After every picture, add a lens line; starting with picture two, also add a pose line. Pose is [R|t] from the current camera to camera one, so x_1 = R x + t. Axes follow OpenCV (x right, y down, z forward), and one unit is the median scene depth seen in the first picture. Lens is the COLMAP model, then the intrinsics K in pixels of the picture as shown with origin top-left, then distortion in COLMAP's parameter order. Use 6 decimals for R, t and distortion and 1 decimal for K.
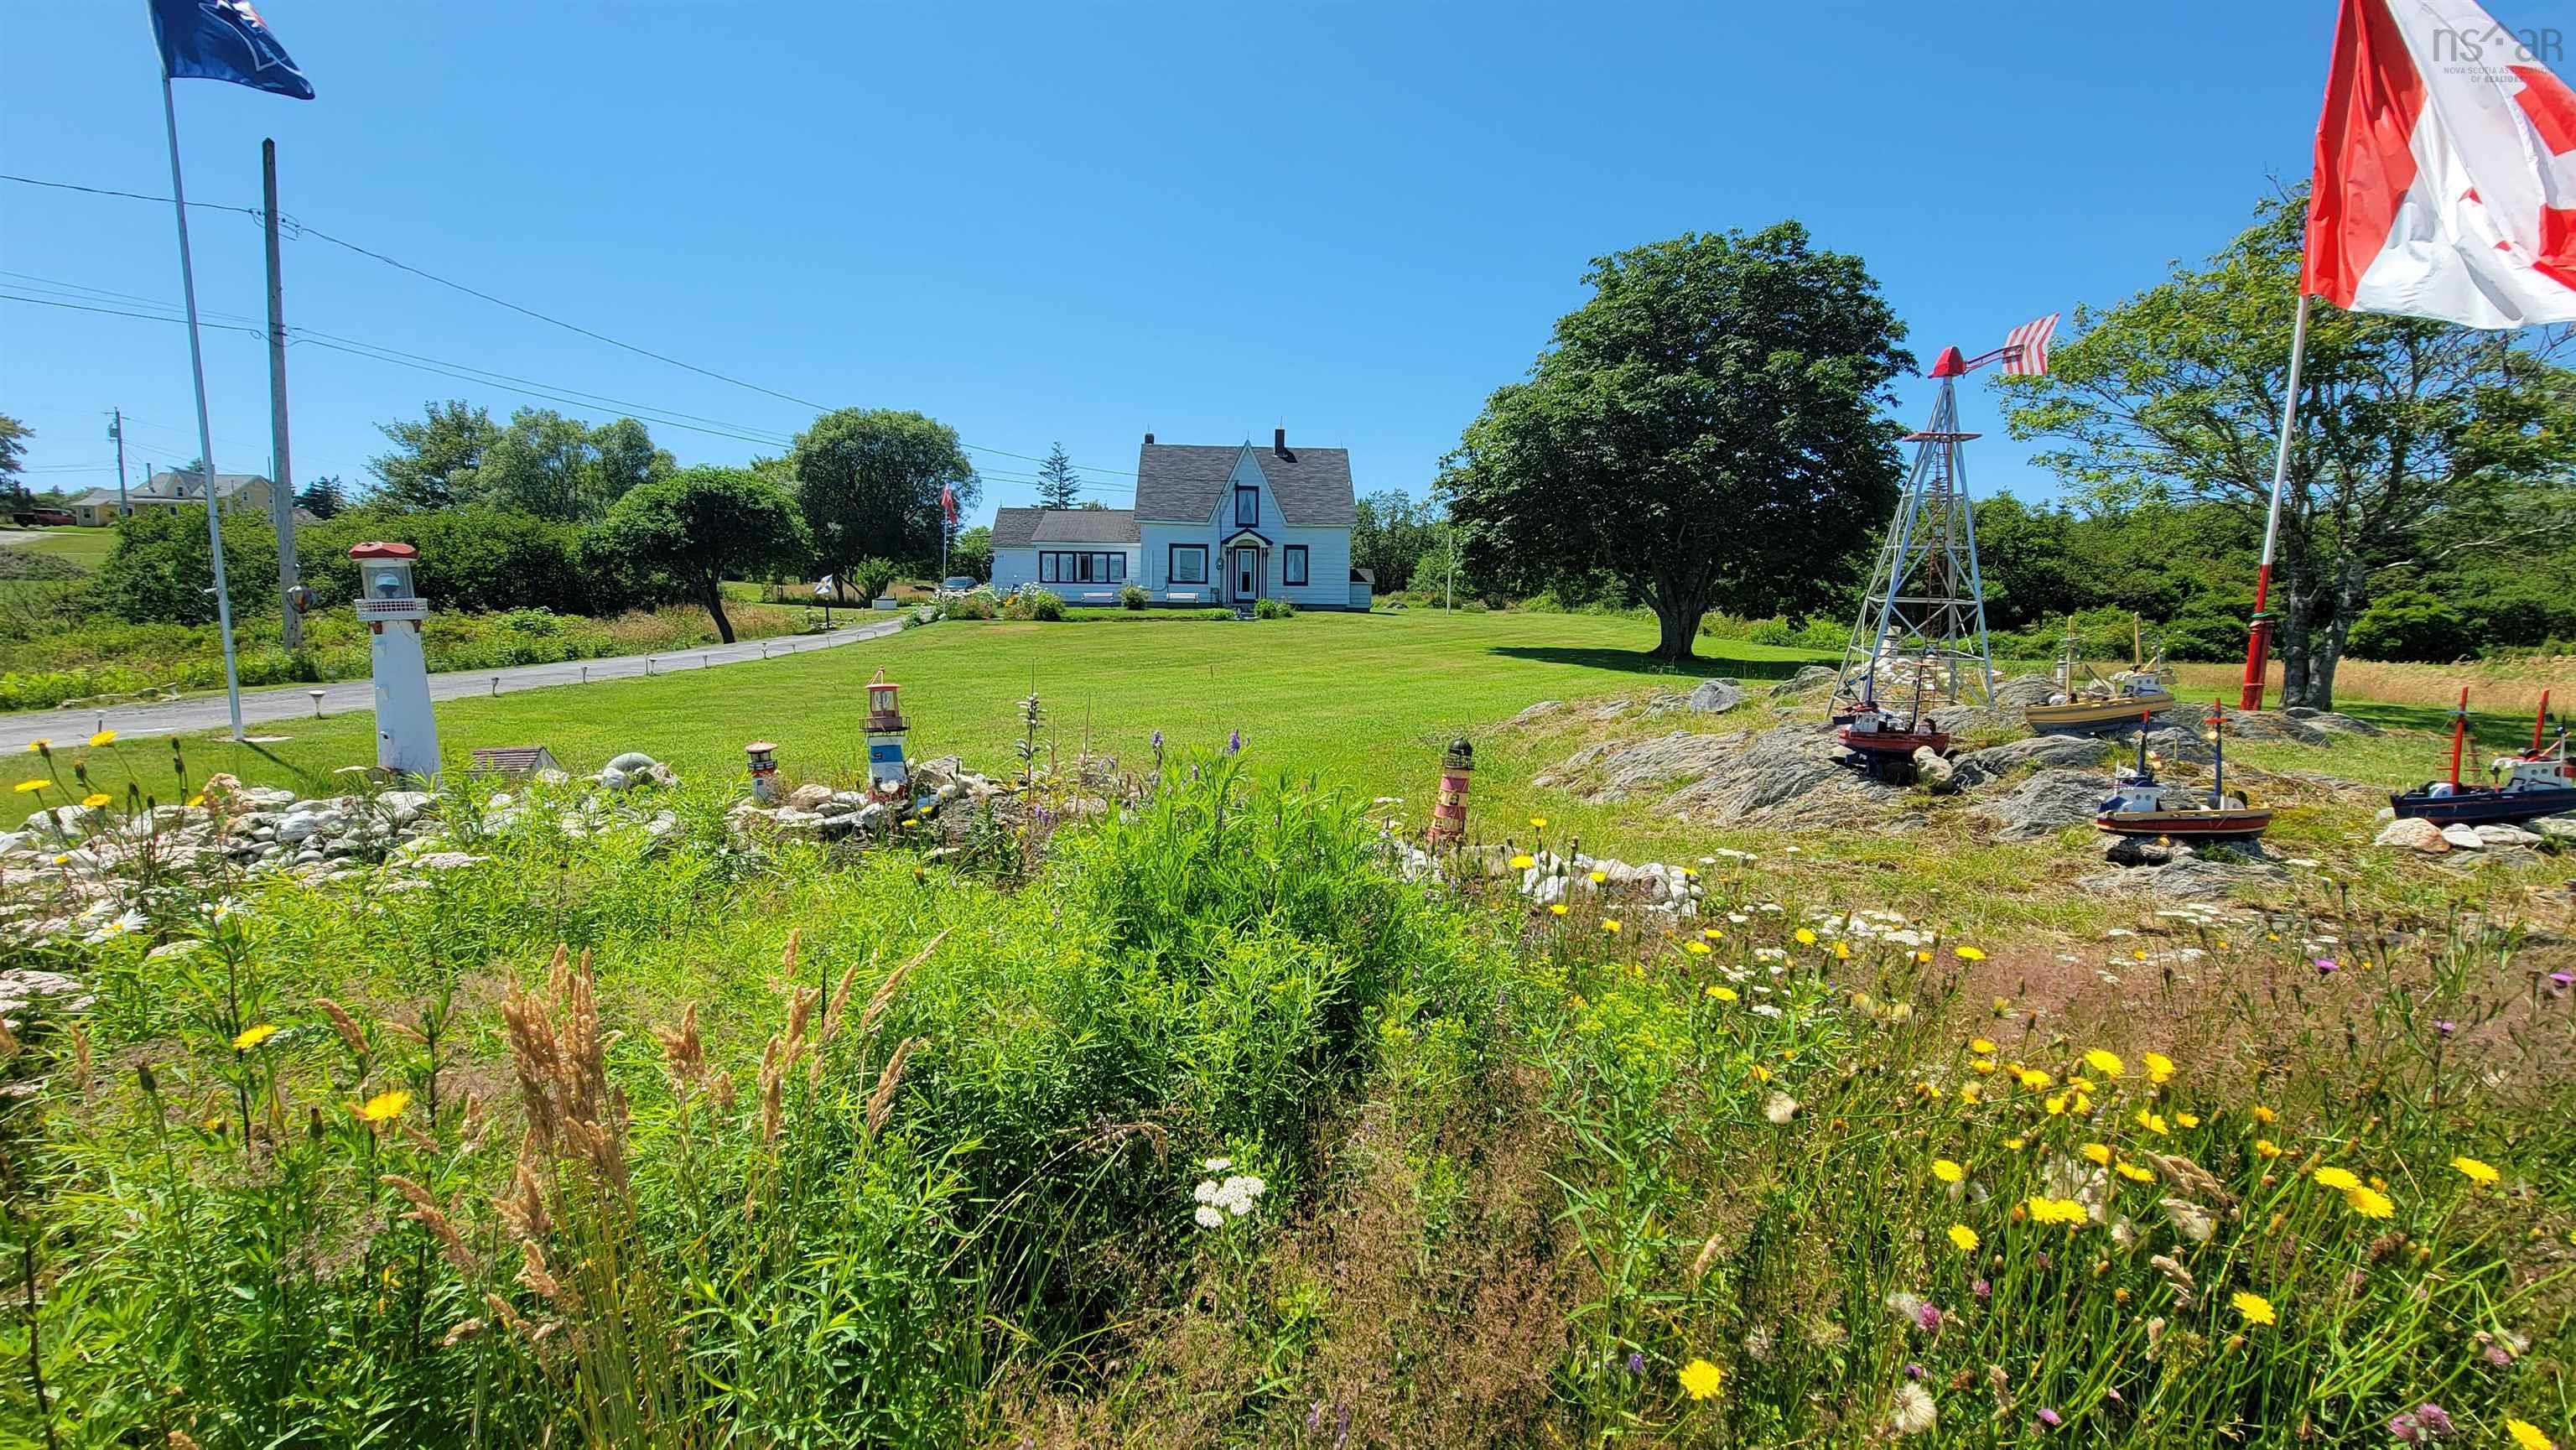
lens RADIAL K [[1041.8, 0, 1294.7], [0, 1041.8, 728.3], [0, 0, 1]] dist [-0.006671, 0.002220]
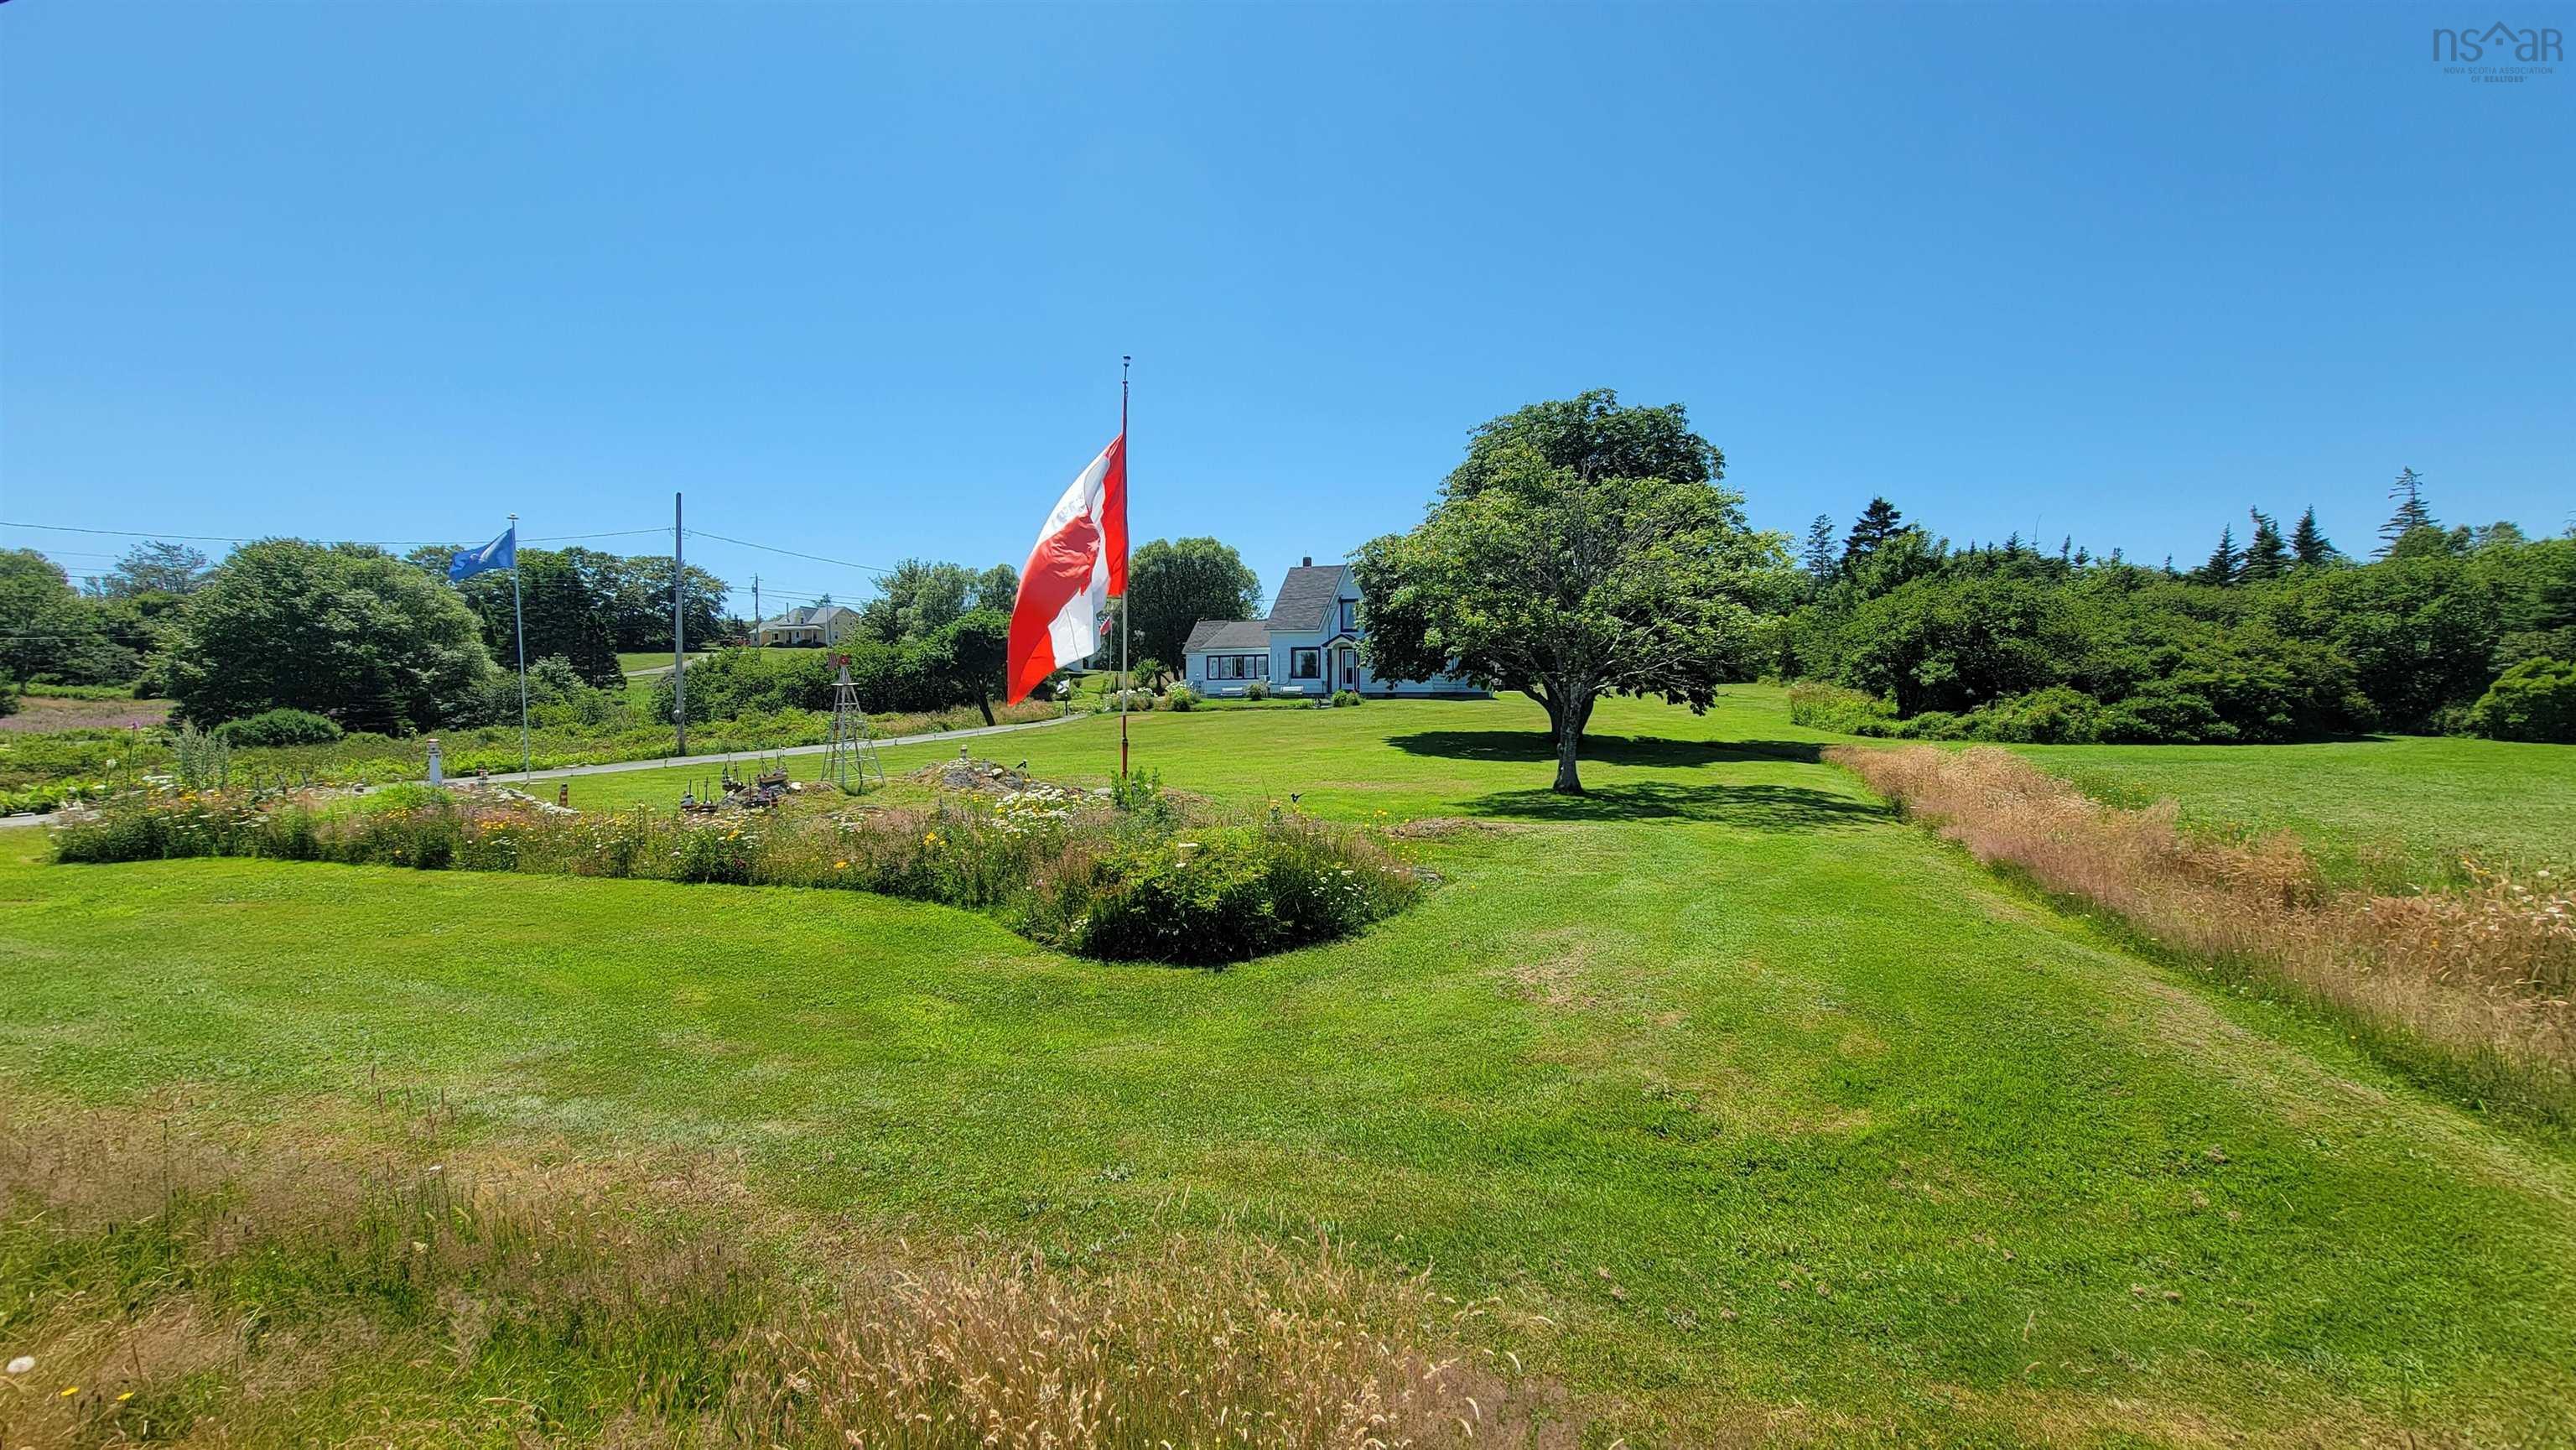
lens RADIAL K [[1041.8, 0, 1297.7], [0, 1041.8, 729.1], [0, 0, 1]] dist [-0.006671, 0.002220]
pose [[0.917423, -0.005581, -0.397873, 0.474955], [-0.020348, 0.997935, -0.060918, -0.001237], [0.397392, 0.063984, 0.915416, -0.183041]]
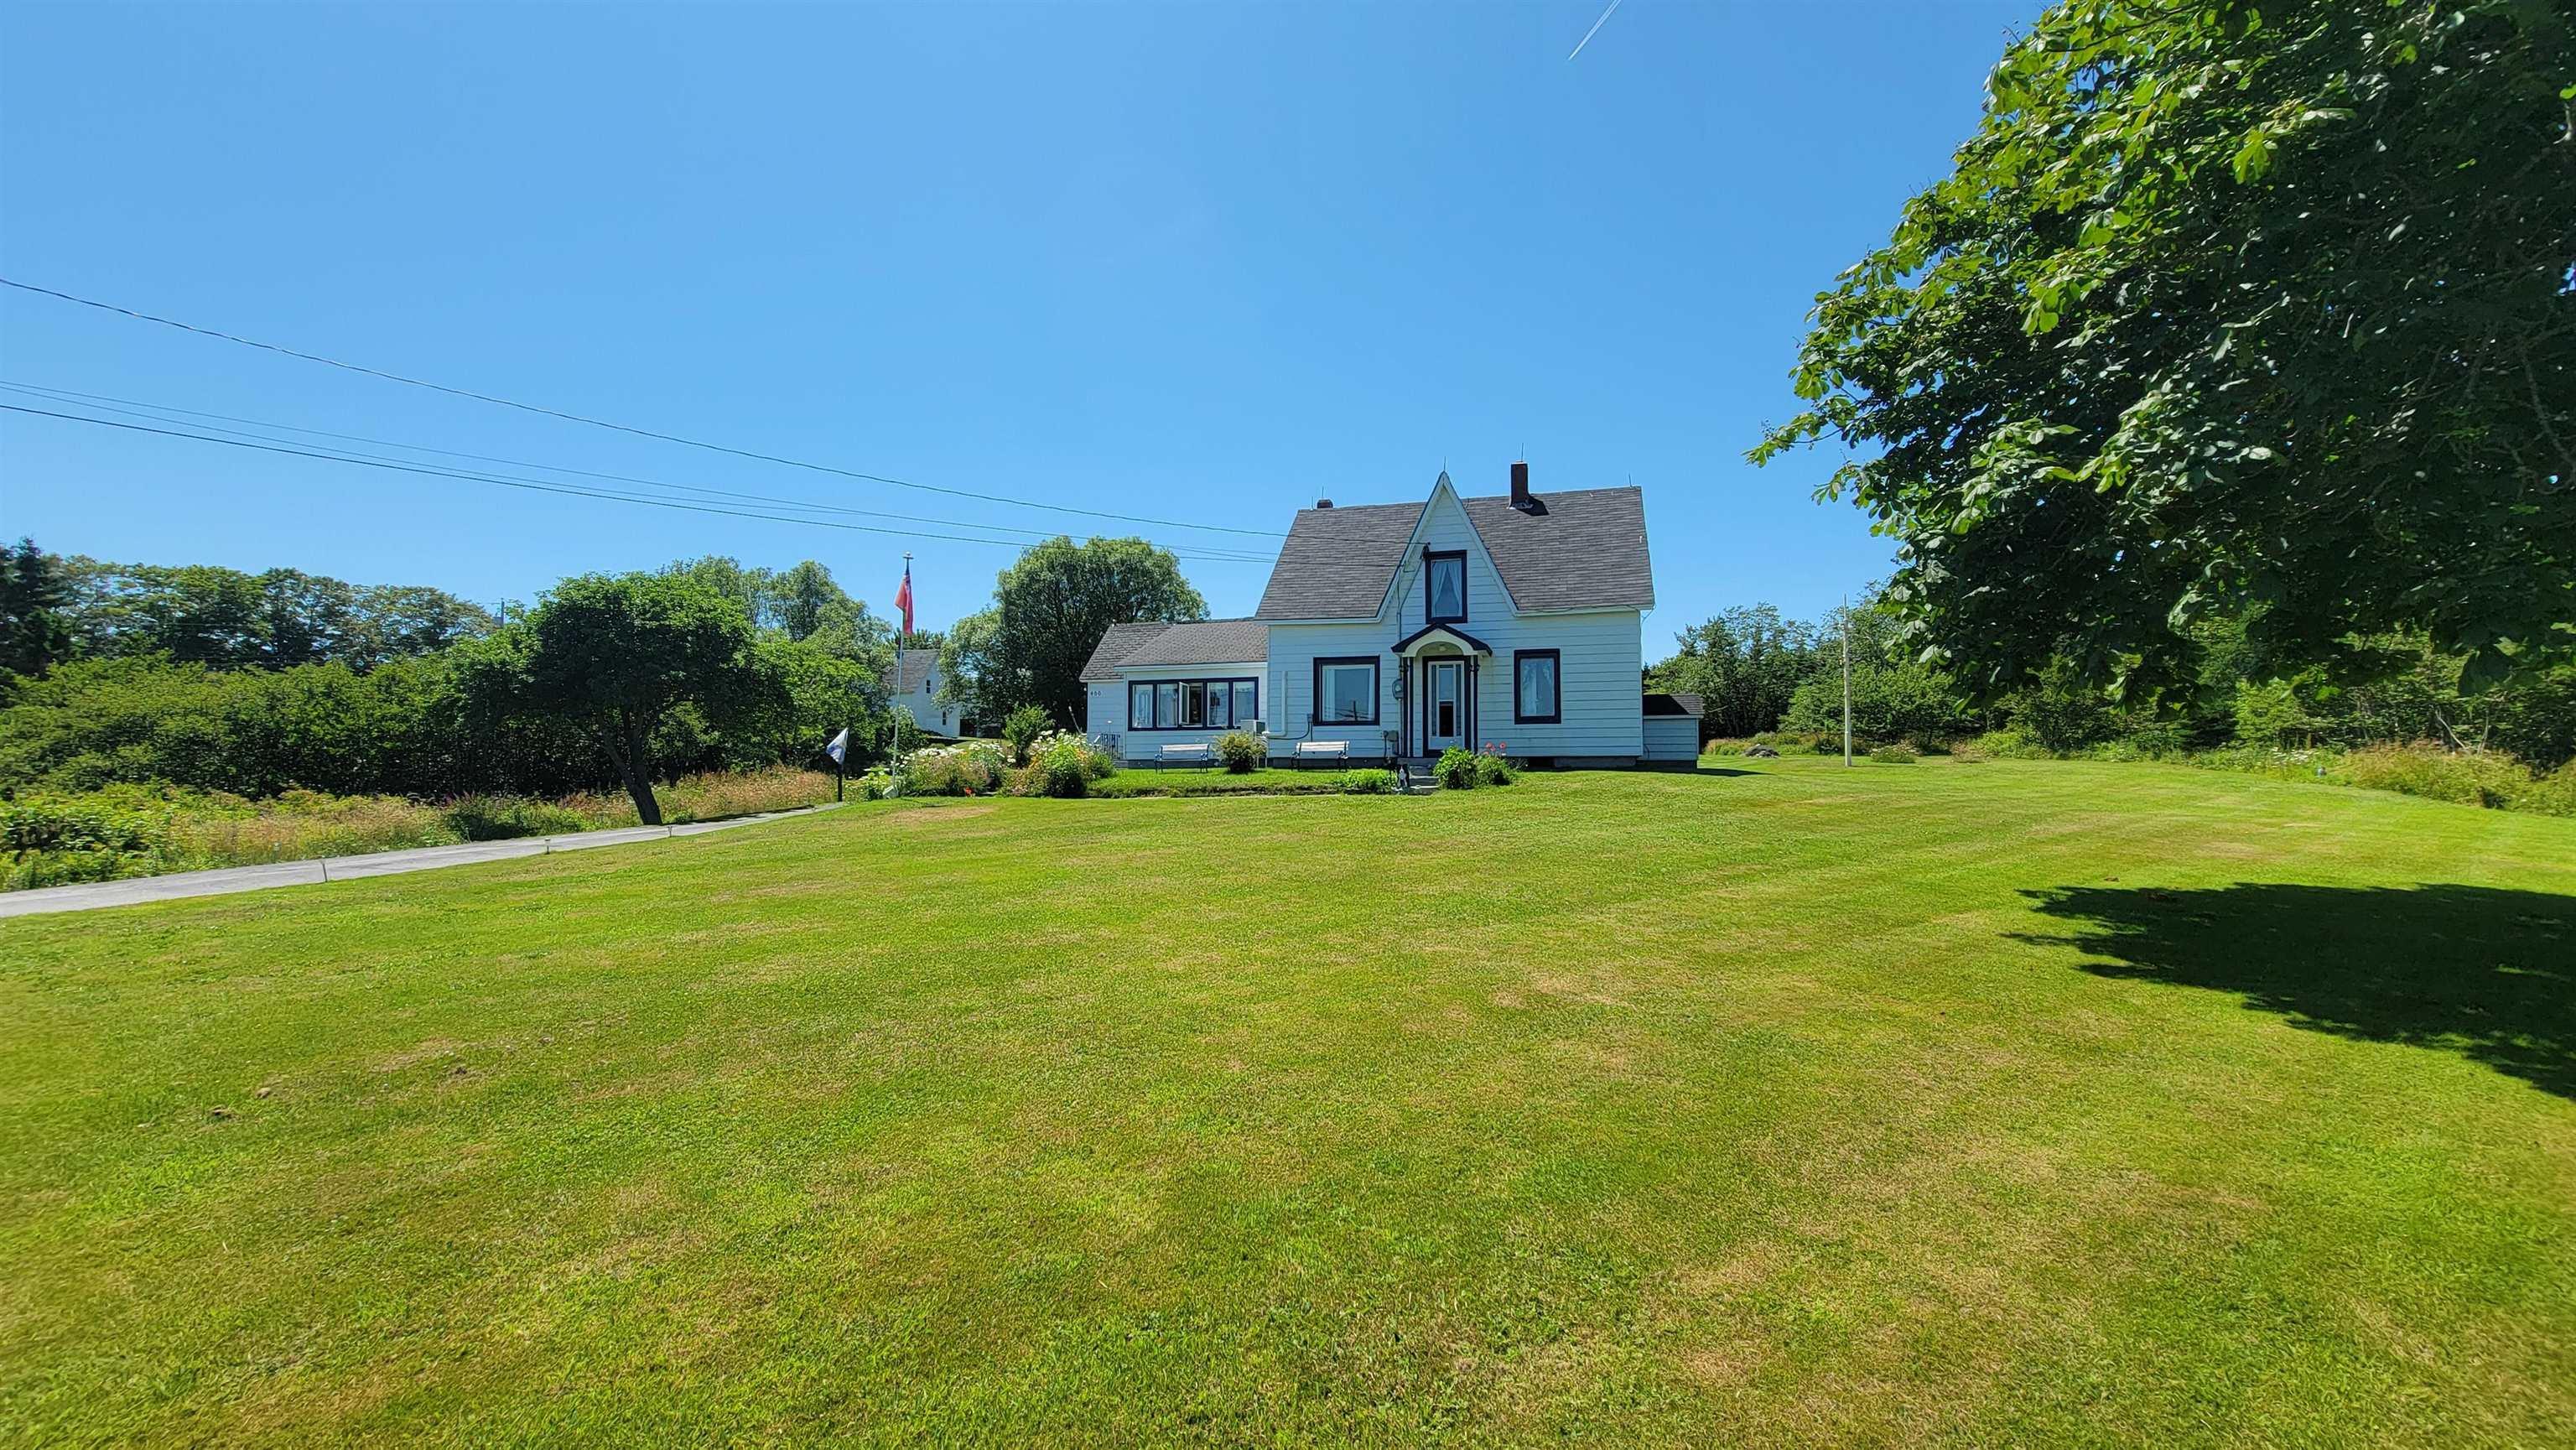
lens RADIAL K [[1041.8, 0, 1293.8], [0, 1041.8, 731.2], [0, 0, 1]] dist [-0.006671, 0.002220]
pose [[0.943718, -0.026401, -0.329697, 0.073464], [-0.020045, 0.990412, -0.136685, -0.069180], [0.330144, 0.135601, 0.934140, 0.554870]]
